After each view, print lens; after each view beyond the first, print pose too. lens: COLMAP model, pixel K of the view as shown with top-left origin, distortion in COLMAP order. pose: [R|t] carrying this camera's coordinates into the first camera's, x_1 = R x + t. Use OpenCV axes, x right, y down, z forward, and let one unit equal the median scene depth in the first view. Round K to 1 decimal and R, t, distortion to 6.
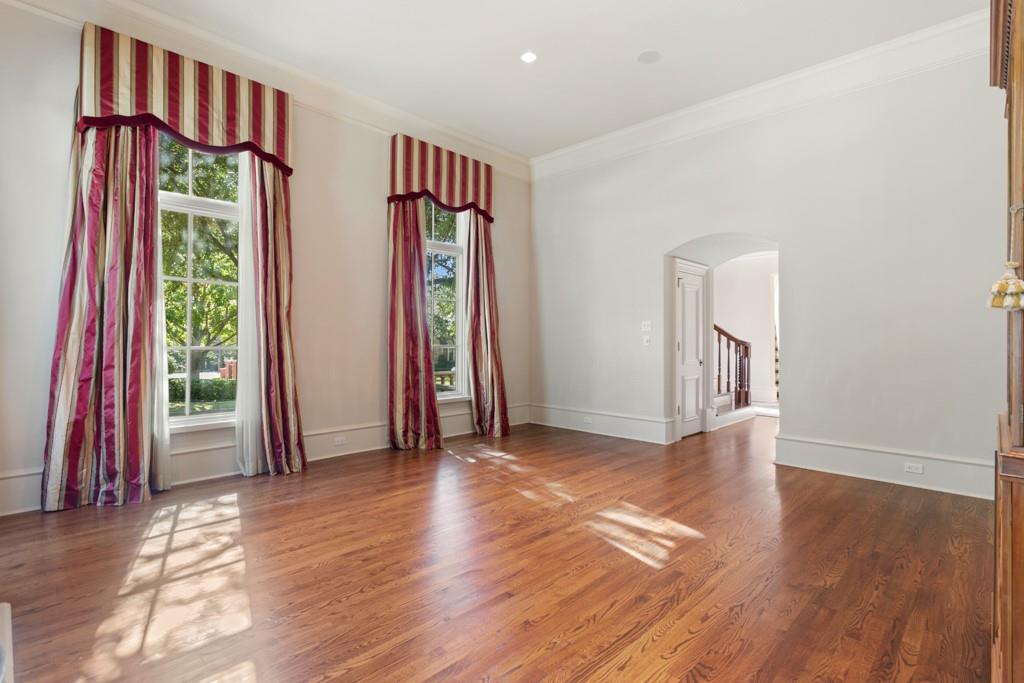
lens RADIAL K [[494.1, 0, 512.4], [0, 494.1, 350.4], [0, 0, 1]] dist [-0.001314, 0.000212]
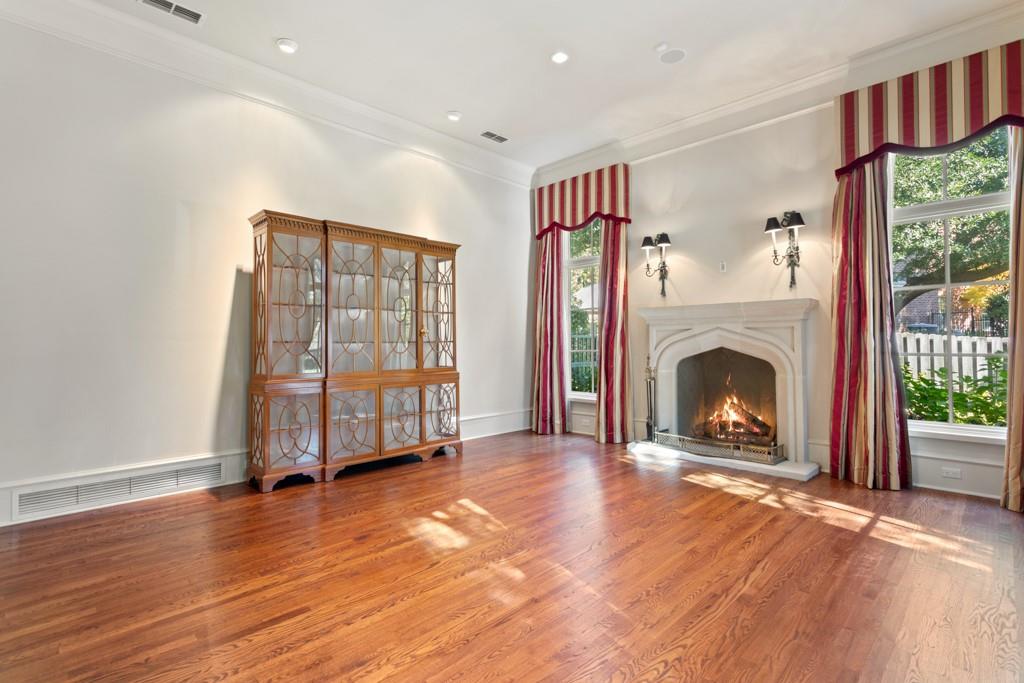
lens RADIAL K [[487.4, 0, 518.7], [0, 487.4, 344.5], [0, 0, 1]] dist [-0.000908, 0.001410]
pose [[-0.999986, -0.001137, 0.005240, 0.101316], [-0.001088, 0.999956, 0.009305, -0.032209], [-0.005251, 0.009299, -0.999943, 1.890712]]
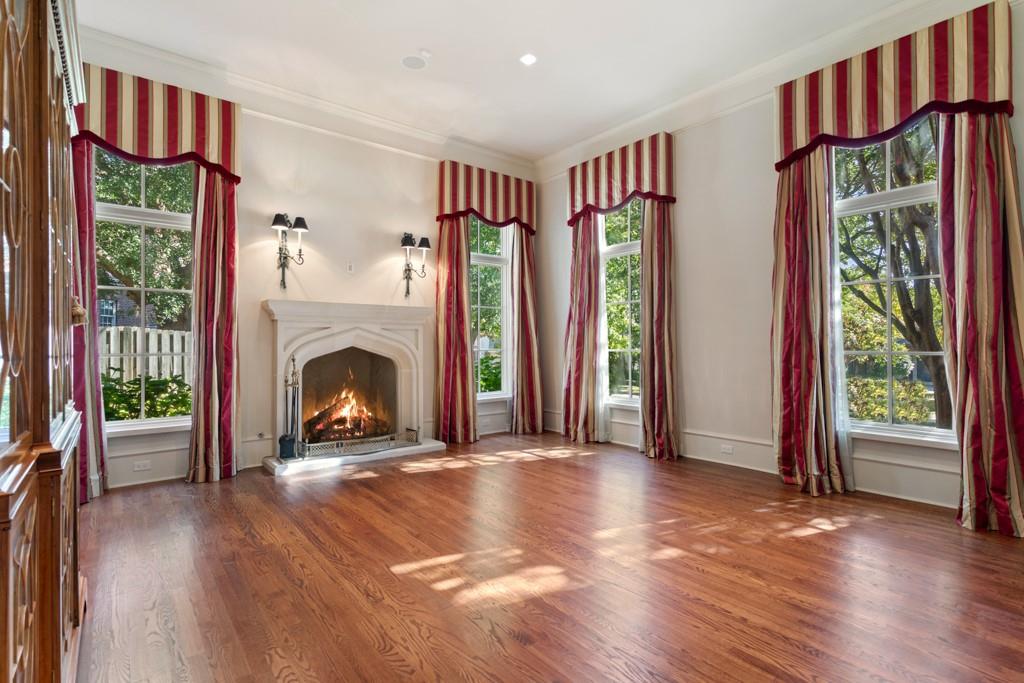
lens RADIAL K [[494.1, 0, 512.4], [0, 494.1, 350.4], [0, 0, 1]] dist [-0.001314, 0.000212]
pose [[-0.122936, 0.010904, -0.992355, 0.984907], [-0.008905, 0.999887, 0.012090, -0.021542], [0.992375, 0.010323, -0.122825, 1.051928]]
